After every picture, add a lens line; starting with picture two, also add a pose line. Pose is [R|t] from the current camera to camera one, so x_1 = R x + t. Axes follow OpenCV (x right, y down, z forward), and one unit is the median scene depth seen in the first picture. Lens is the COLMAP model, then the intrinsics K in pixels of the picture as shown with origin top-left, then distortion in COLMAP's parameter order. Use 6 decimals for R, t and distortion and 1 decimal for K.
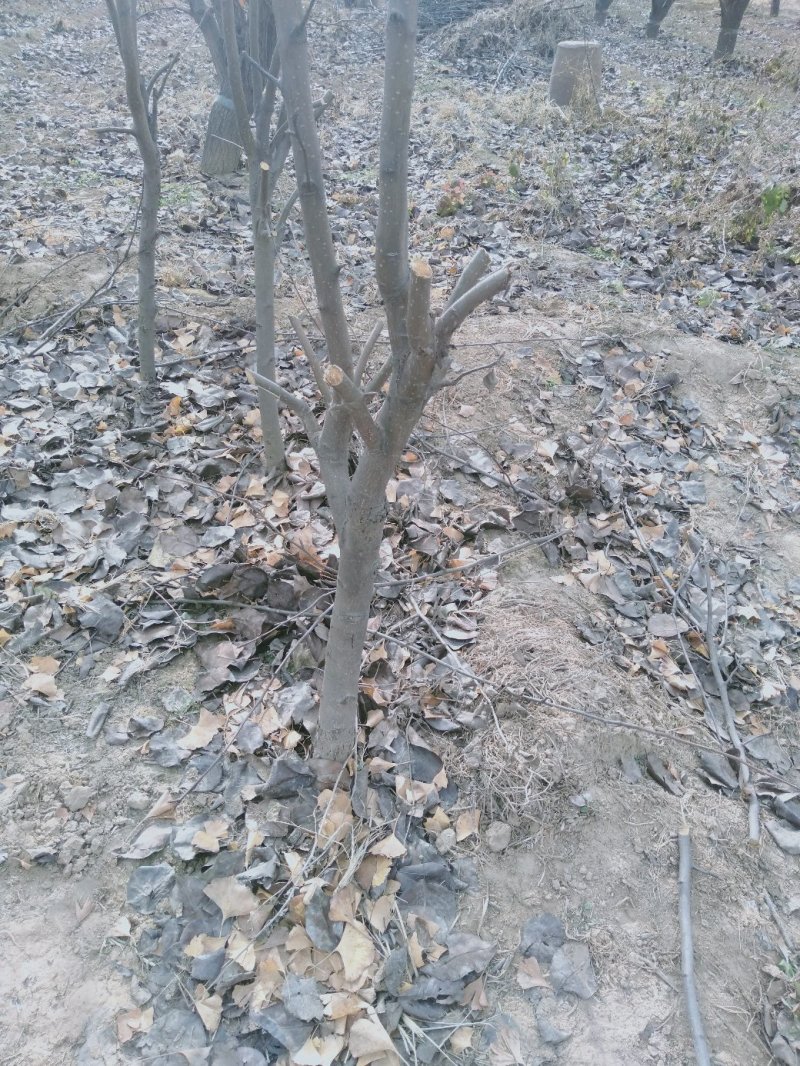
lens RADIAL K [[795.4, 0, 400.0], [0, 795.4, 533.0], [0, 0, 1]] dist [0.024914, -0.012435]
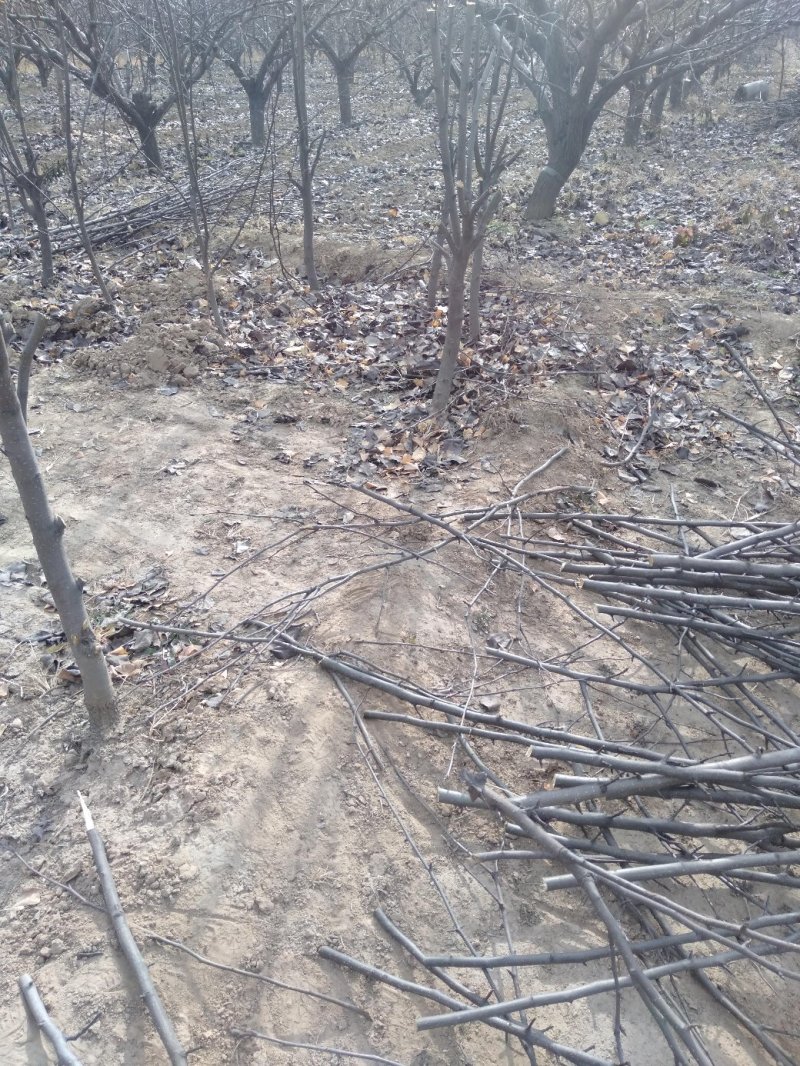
lens RADIAL K [[795.4, 0, 400.0], [0, 795.4, 533.0], [0, 0, 1]] dist [0.024914, -0.012435]
pose [[0.898984, 0.188939, -0.395132, 0.258770], [-0.223878, 0.973633, -0.043798, 0.241862], [0.376439, 0.127835, 0.917580, -0.370125]]
